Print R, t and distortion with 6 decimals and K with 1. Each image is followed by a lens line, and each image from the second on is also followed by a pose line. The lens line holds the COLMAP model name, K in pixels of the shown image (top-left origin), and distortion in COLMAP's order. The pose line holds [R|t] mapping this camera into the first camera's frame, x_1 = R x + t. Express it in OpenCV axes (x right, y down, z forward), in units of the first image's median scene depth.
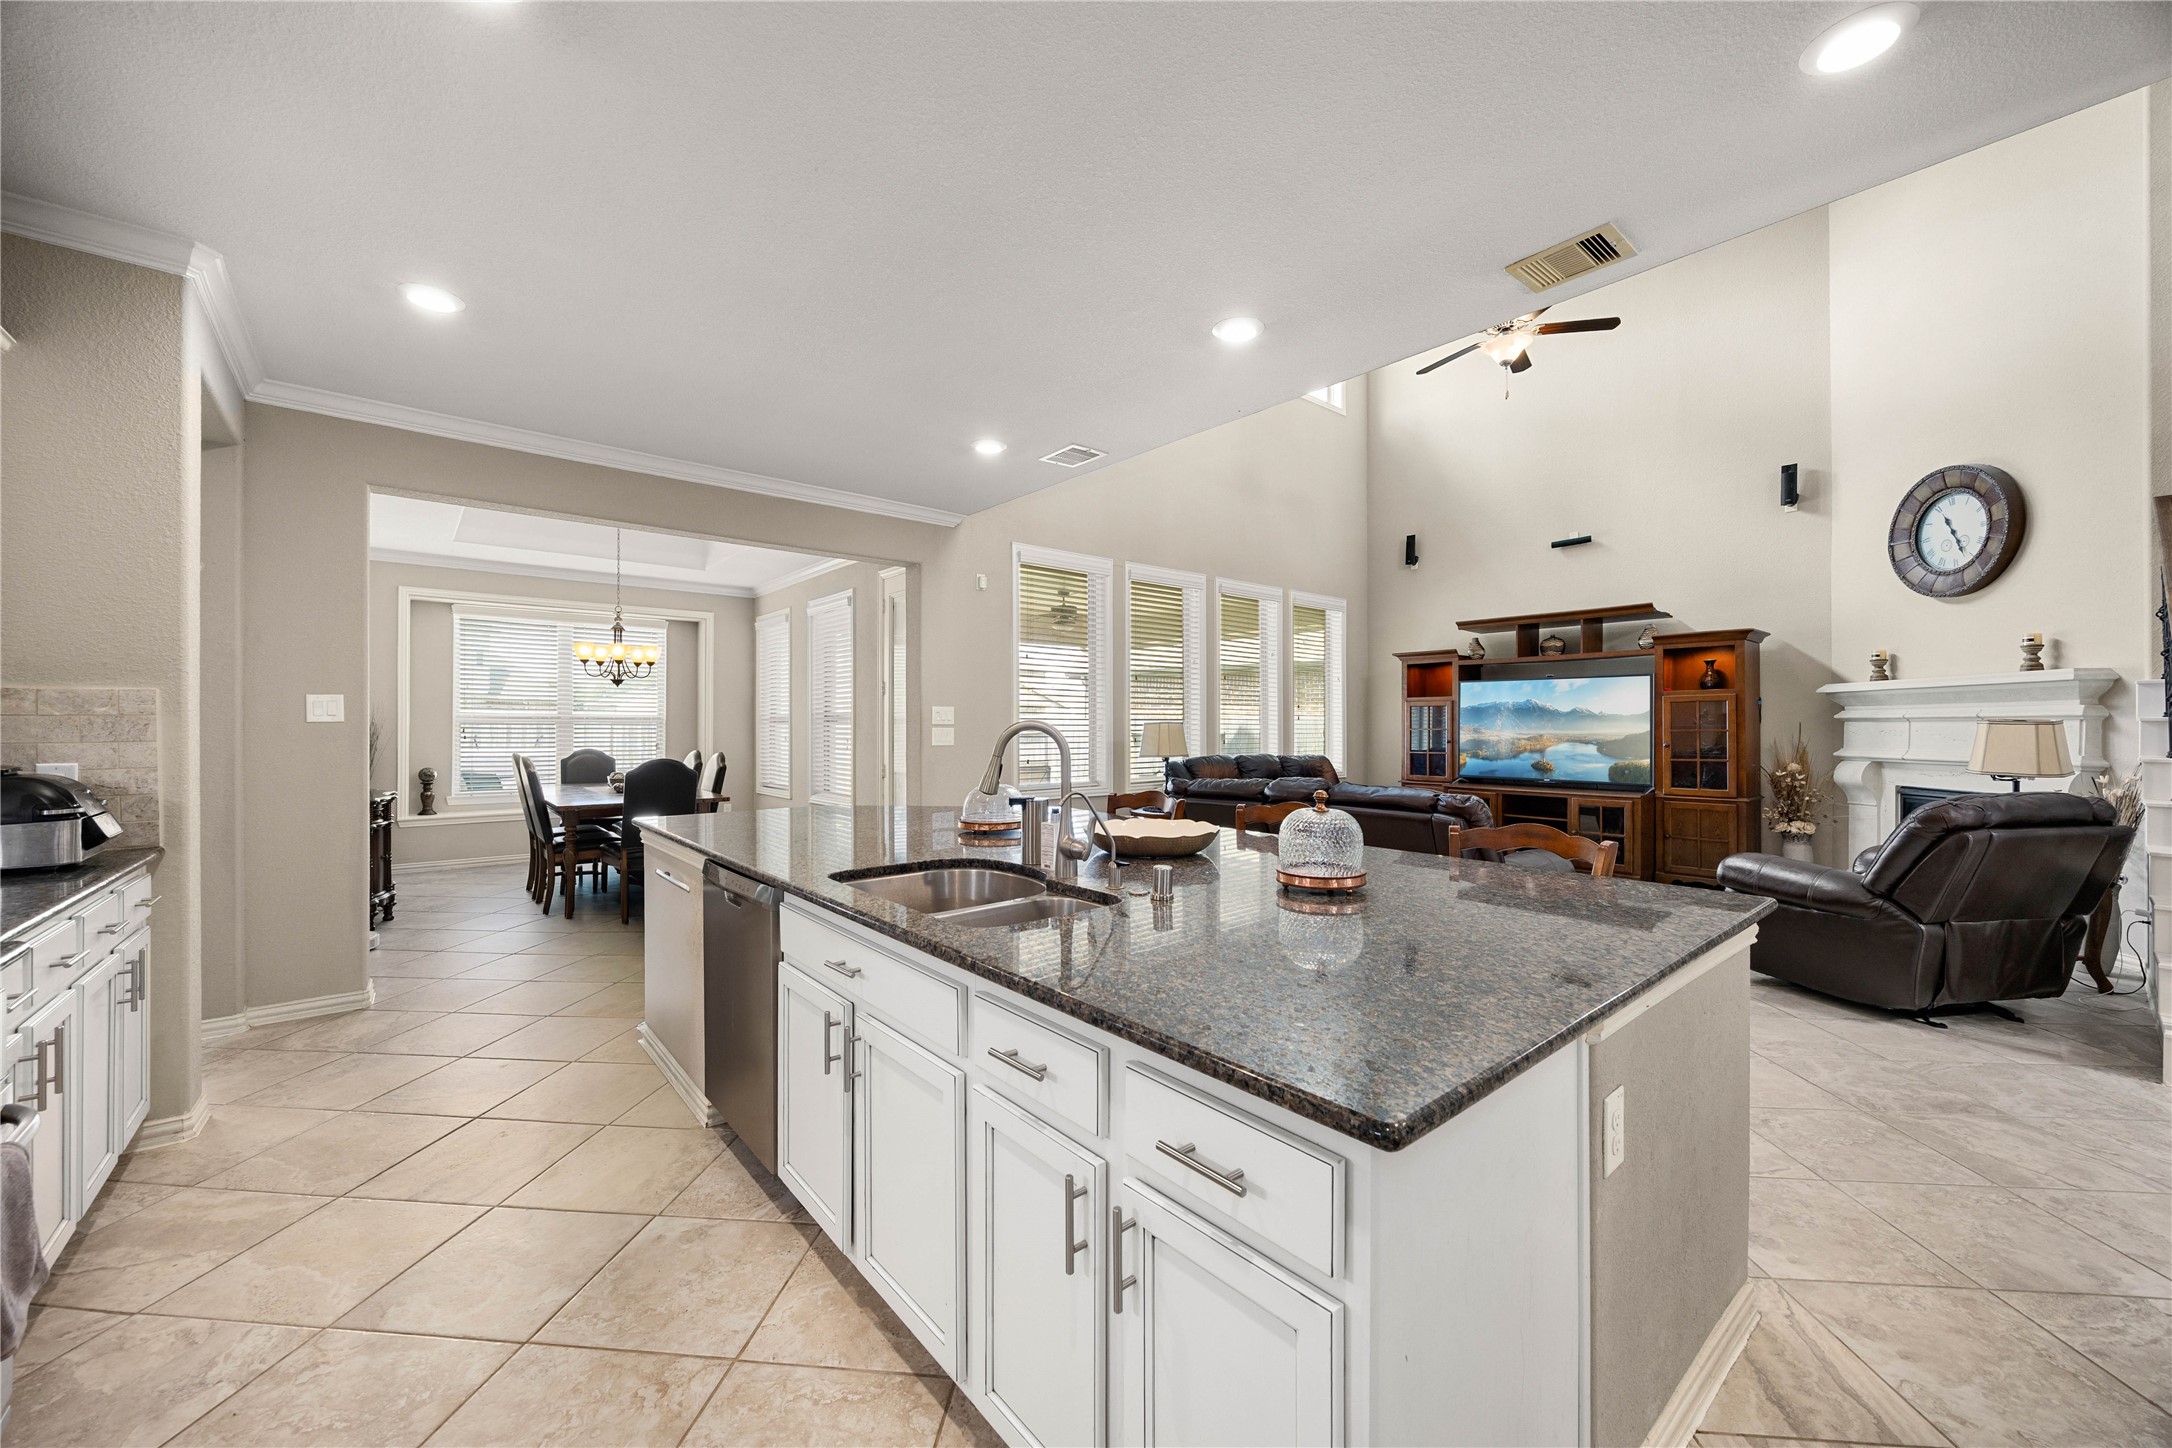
lens RADIAL K [[829.6, 0, 1080.7], [0, 829.6, 720.4], [0, 0, 1]] dist [-0.002934, 0.000019]
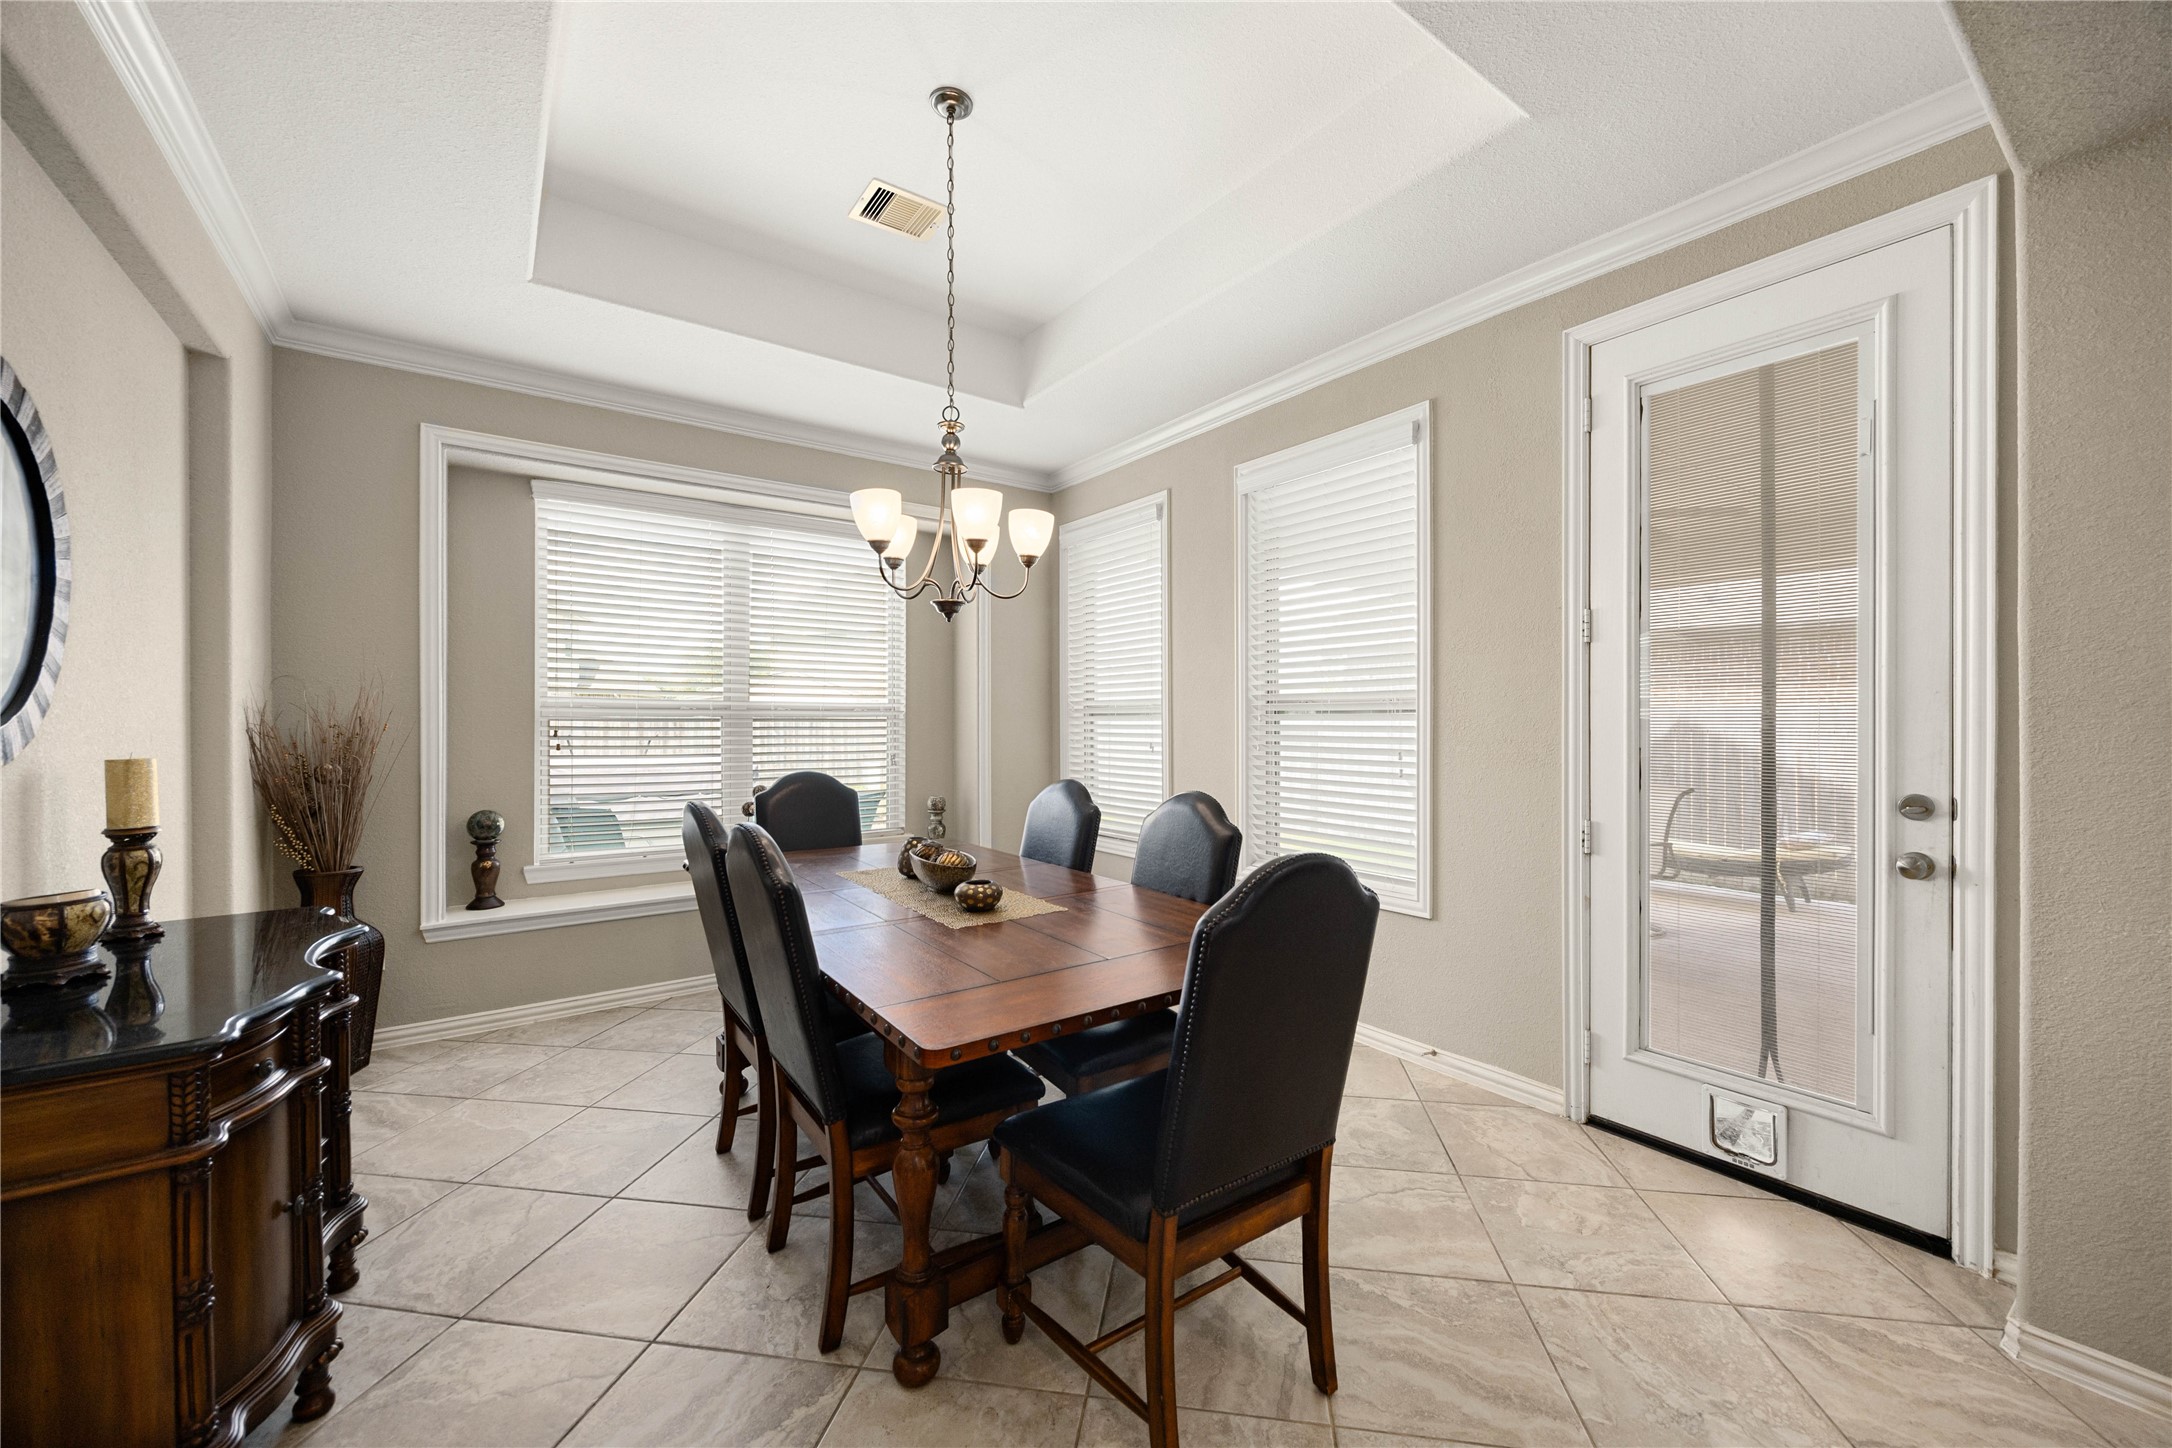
lens RADIAL K [[829.6, 0, 1103.8], [0, 829.6, 724.6], [0, 0, 1]] dist [-0.002934, 0.000019]
pose [[0.998566, -0.001288, -0.053511, -0.473724], [0.001810, 0.999951, 0.009724, 0.003894], [0.053496, -0.009807, 0.998520, 0.632360]]
